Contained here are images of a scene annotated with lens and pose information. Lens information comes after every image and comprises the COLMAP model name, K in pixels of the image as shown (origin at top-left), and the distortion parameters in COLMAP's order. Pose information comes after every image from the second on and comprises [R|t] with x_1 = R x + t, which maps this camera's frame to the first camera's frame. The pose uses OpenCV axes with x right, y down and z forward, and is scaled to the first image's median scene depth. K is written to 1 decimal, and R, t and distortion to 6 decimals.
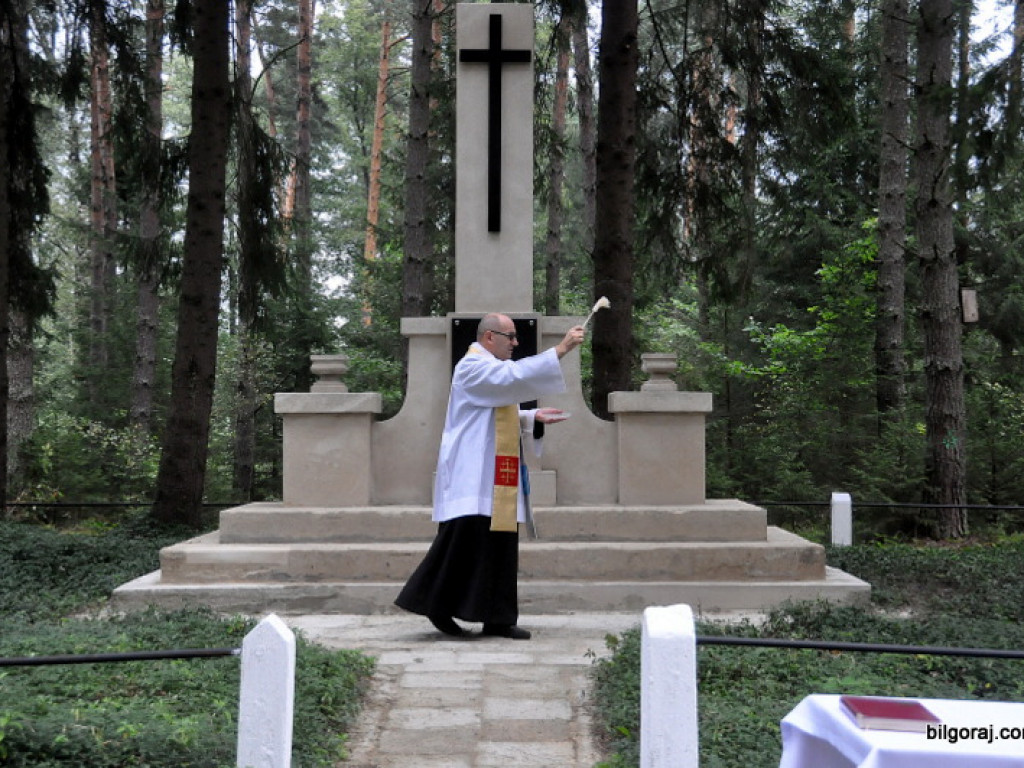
lens RADIAL K [[1700.3, 0, 511.5], [0, 1700.3, 385.1], [0, 0, 1]] dist [0.186783, 0.001750]
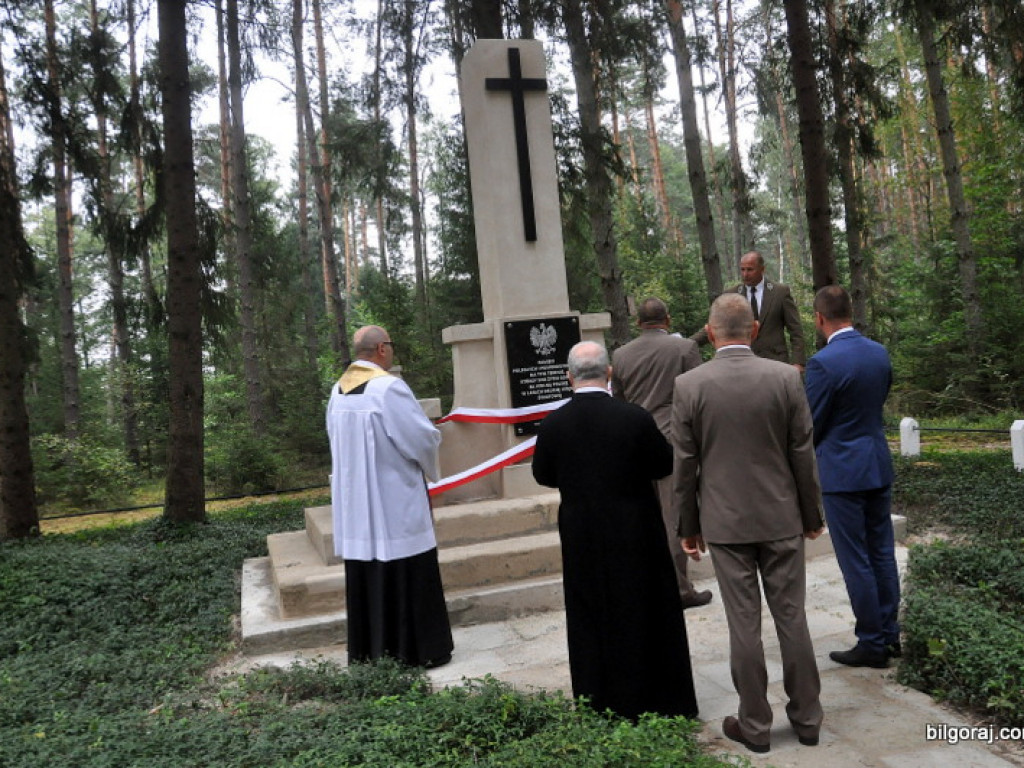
lens RADIAL K [[911.0, 0, 512.1], [0, 911.0, 380.0], [0, 0, 1]] dist [-0.117256, 0.007907]
pose [[0.954440, -0.097266, 0.282107, -0.193604], [0.094235, 0.995253, 0.024326, -0.016294], [-0.283134, 0.003367, 0.959075, 0.441828]]
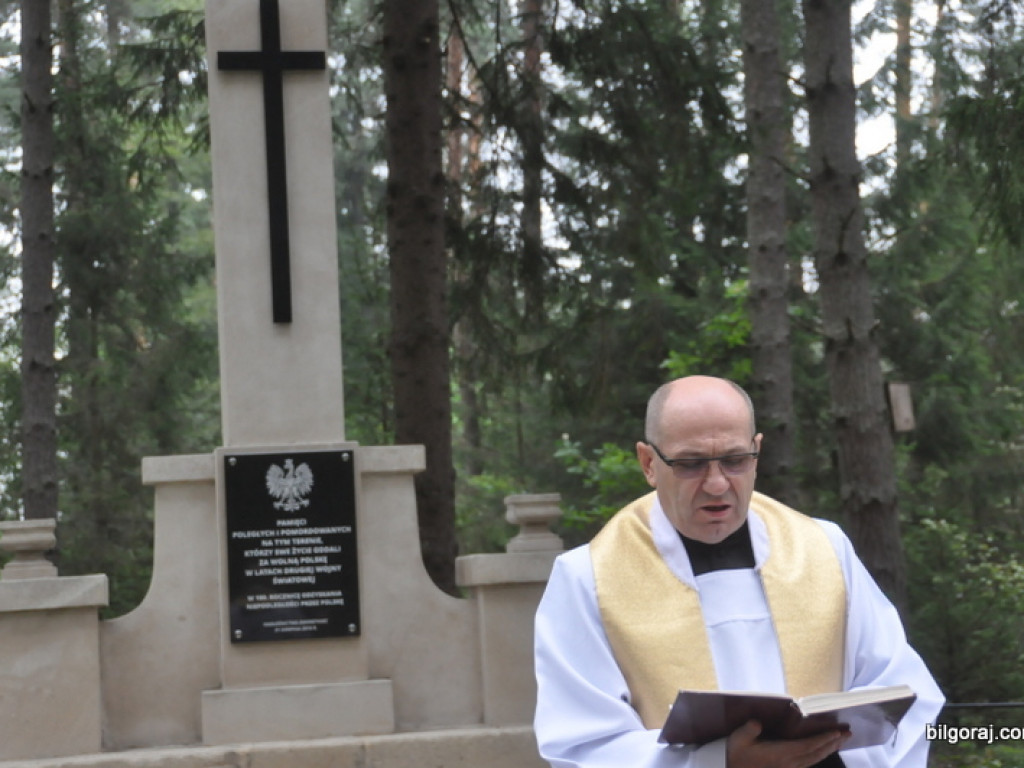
lens RADIAL K [[2633.5, 0, 500.5], [0, 2633.5, 388.6], [0, 0, 1]] dist [0.457028, 0.654916]
pose [[0.990084, -0.036553, 0.135636, -0.066450], [0.044614, 0.997384, -0.056874, -0.001729], [-0.133202, 0.062361, 0.989125, -0.030538]]
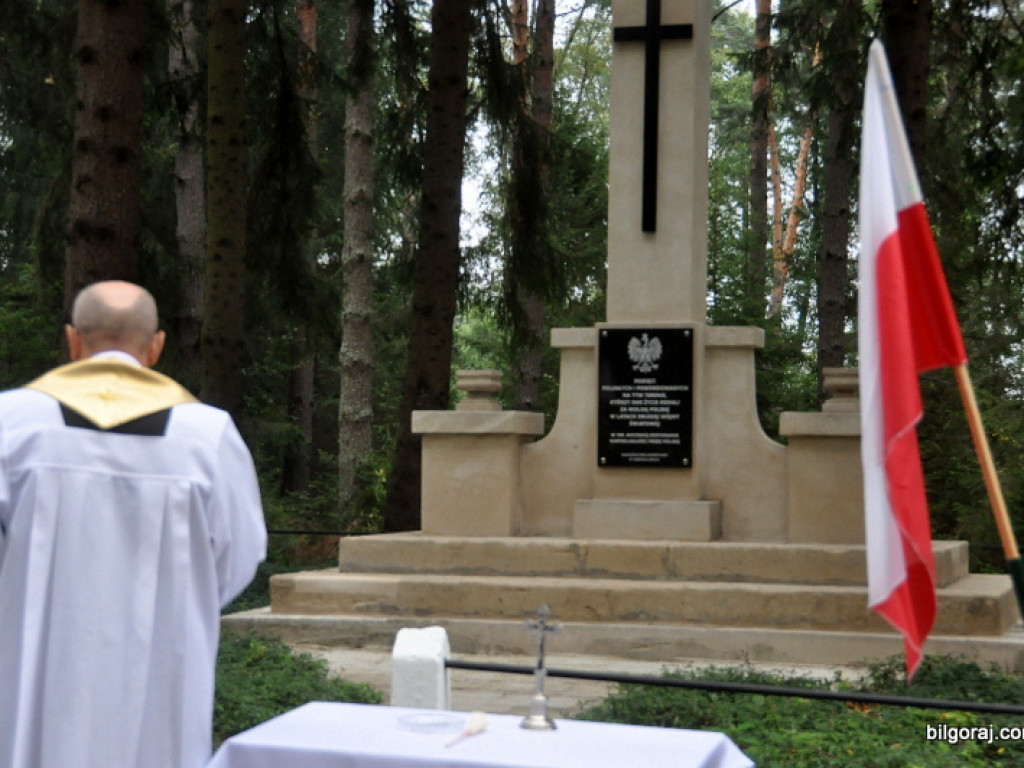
lens RADIAL K [[2071.6, 0, 534.2], [0, 2071.6, 387.3], [0, 0, 1]] dist [0.267633, 0.056174]
pose [[0.963393, 0.002237, -0.268083, 0.221383], [-0.004839, 0.999947, -0.009048, 0.001474], [0.268049, 0.010014, 0.963353, -0.058316]]
